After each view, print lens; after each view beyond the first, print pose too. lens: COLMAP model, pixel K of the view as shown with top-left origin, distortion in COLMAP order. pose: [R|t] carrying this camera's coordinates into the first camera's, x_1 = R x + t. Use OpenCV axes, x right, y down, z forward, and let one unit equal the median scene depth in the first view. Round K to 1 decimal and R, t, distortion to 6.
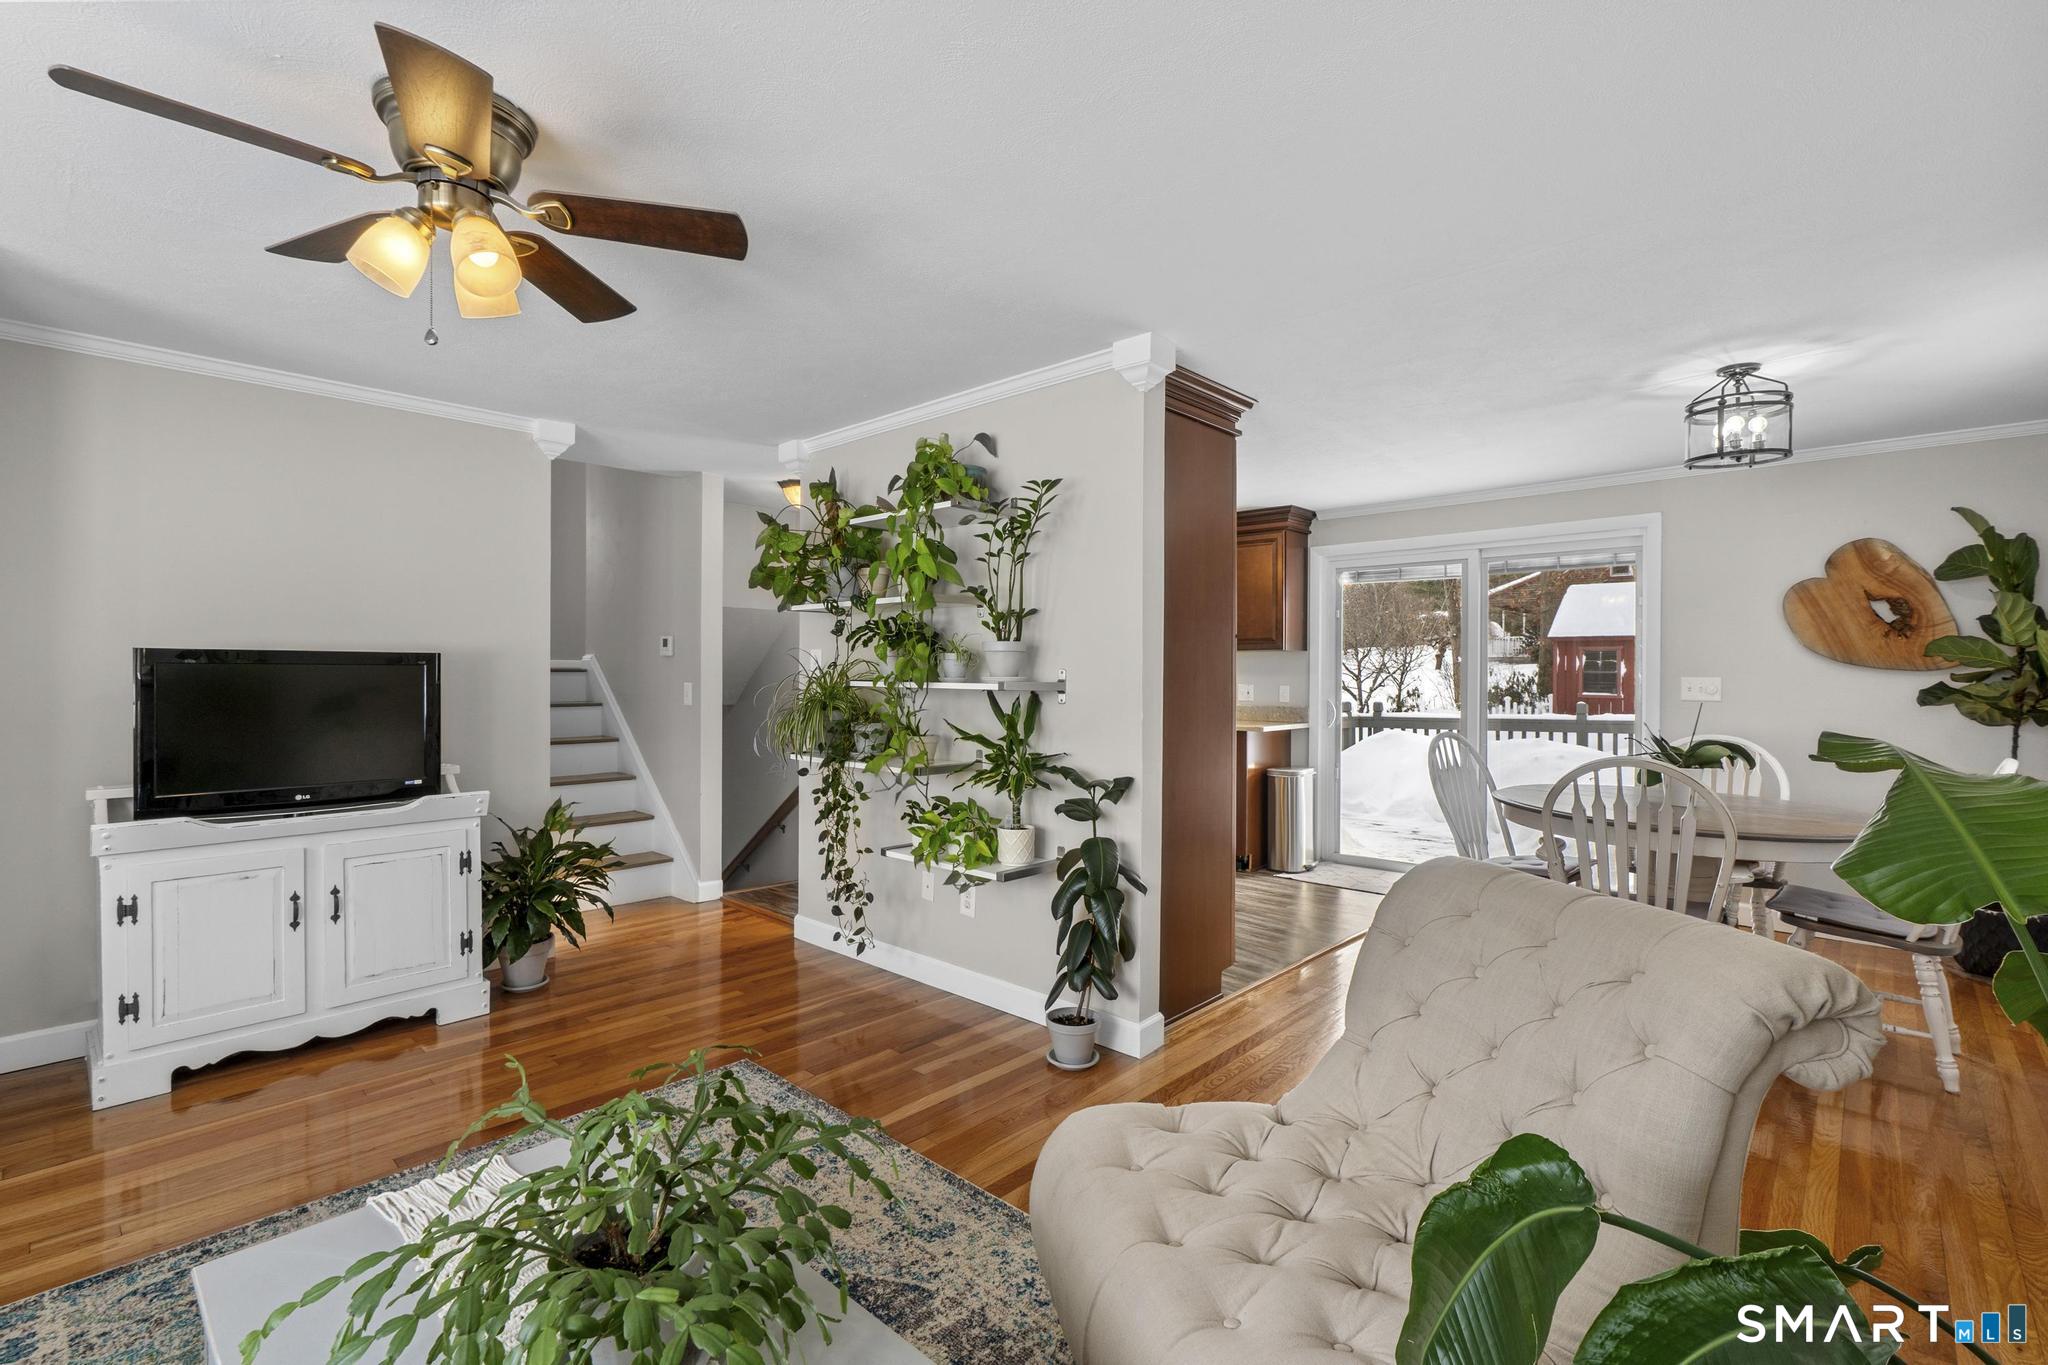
lens RADIAL K [[920.1, 0, 1028.6], [0, 920.1, 682.0], [0, 0, 1]] dist [-0.015283, 0.004687]
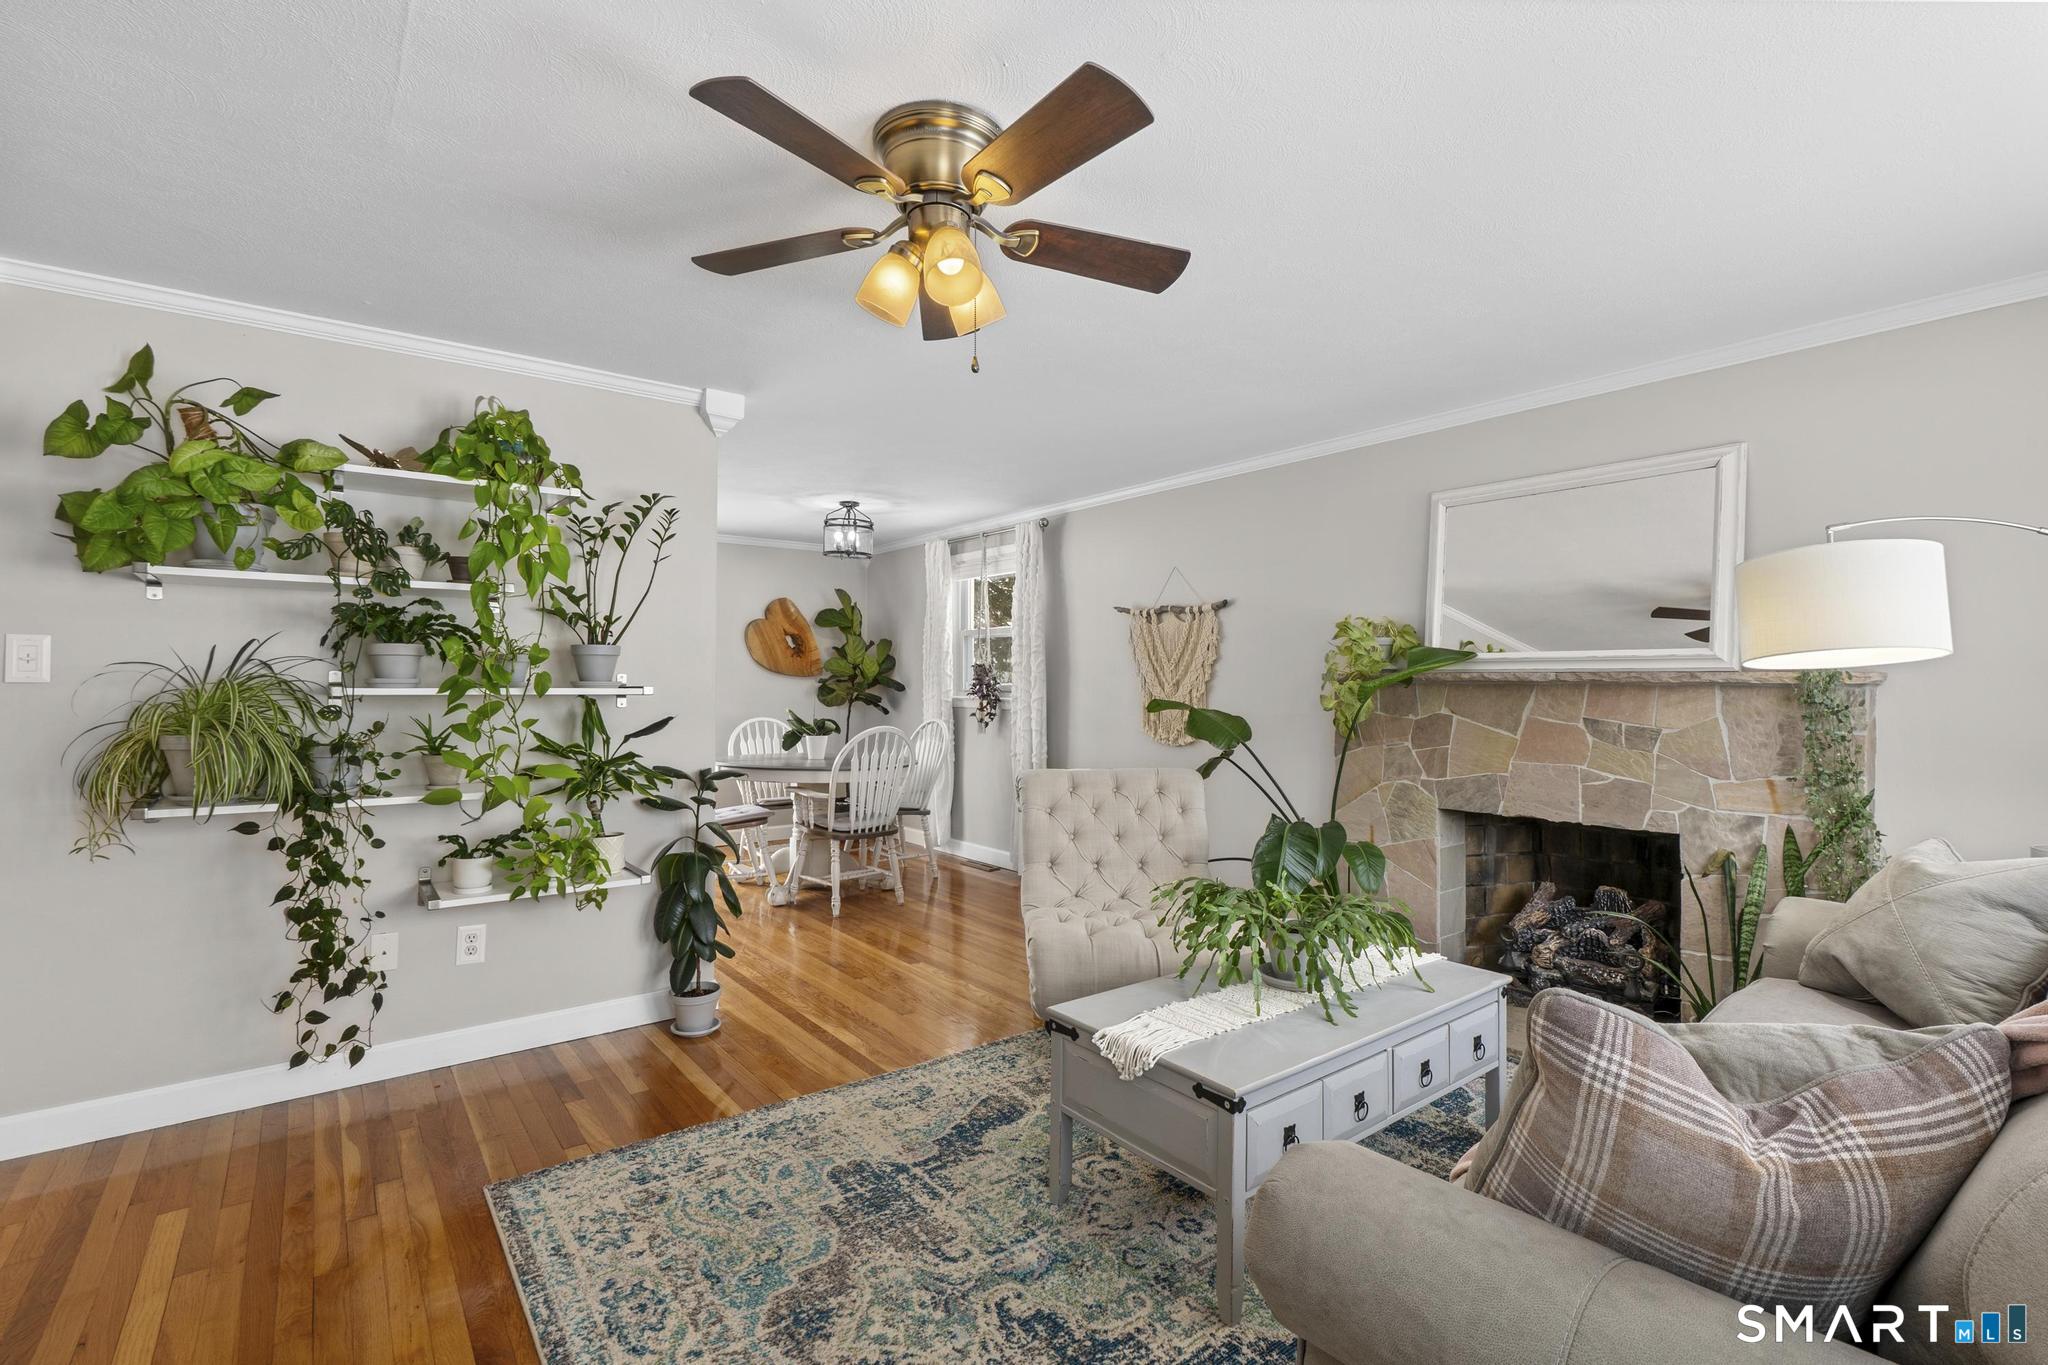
lens RADIAL K [[920.1, 0, 1005.4], [0, 920.1, 678.0], [0, 0, 1]] dist [-0.015283, 0.004687]
pose [[0.179499, 0.001326, 0.983757, -0.800499], [0.008573, 0.999959, -0.002912, -0.002773], [-0.983721, 0.008956, 0.179480, 0.359914]]
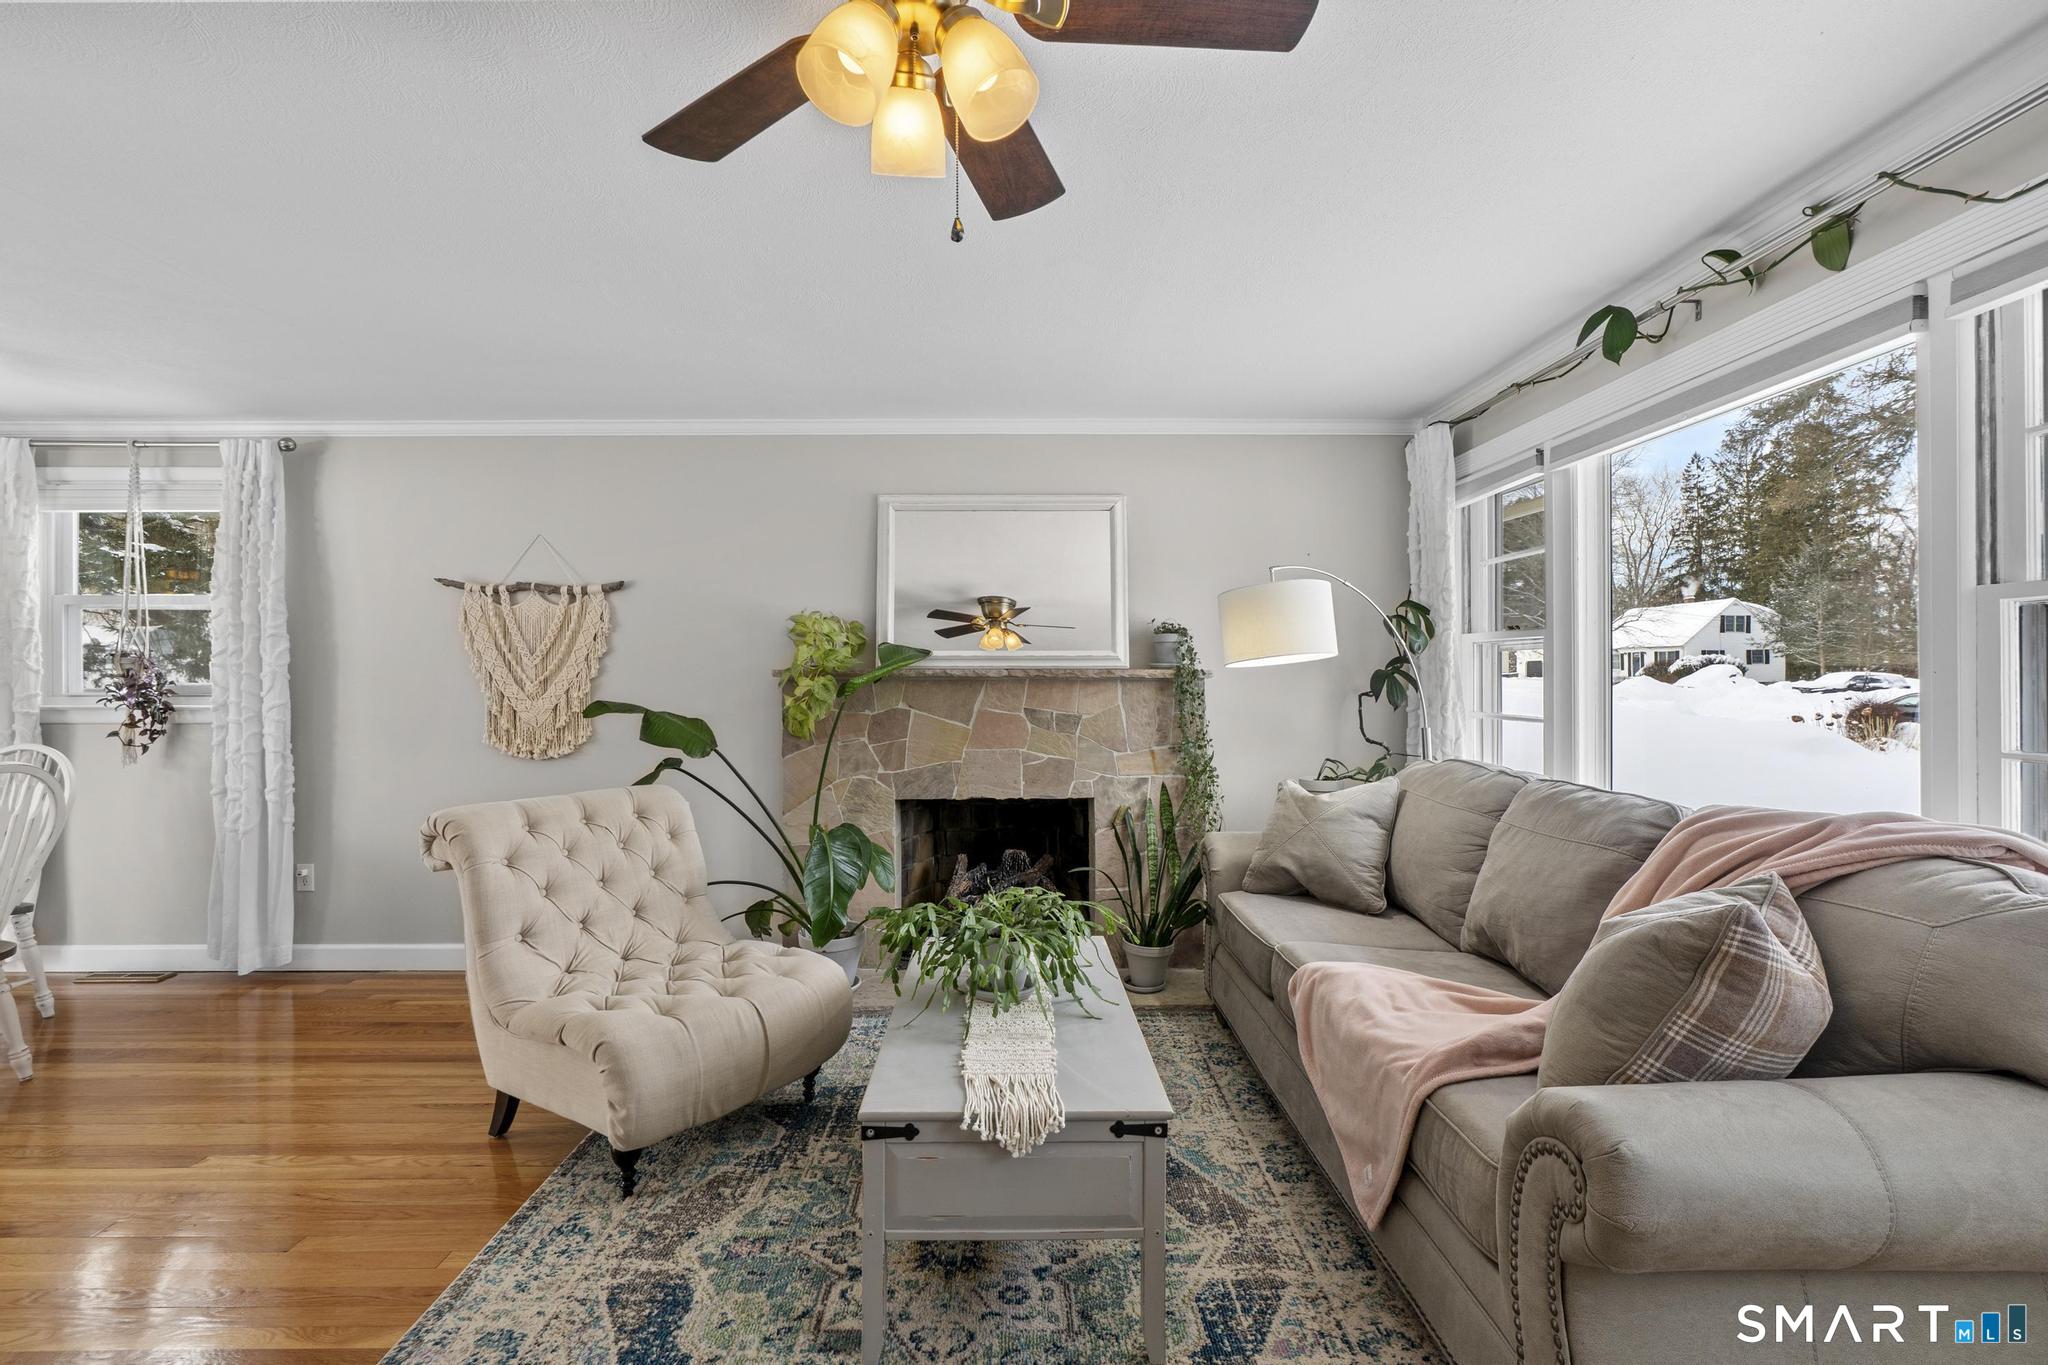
lens RADIAL K [[920.1, 0, 1016.6], [0, 920.1, 682.7], [0, 0, 1]] dist [-0.015283, 0.004687]
pose [[-0.682919, -0.004335, 0.730481, -0.582709], [0.007735, 0.999883, 0.013165, -0.004553], [-0.730453, 0.014641, -0.682806, 0.690774]]
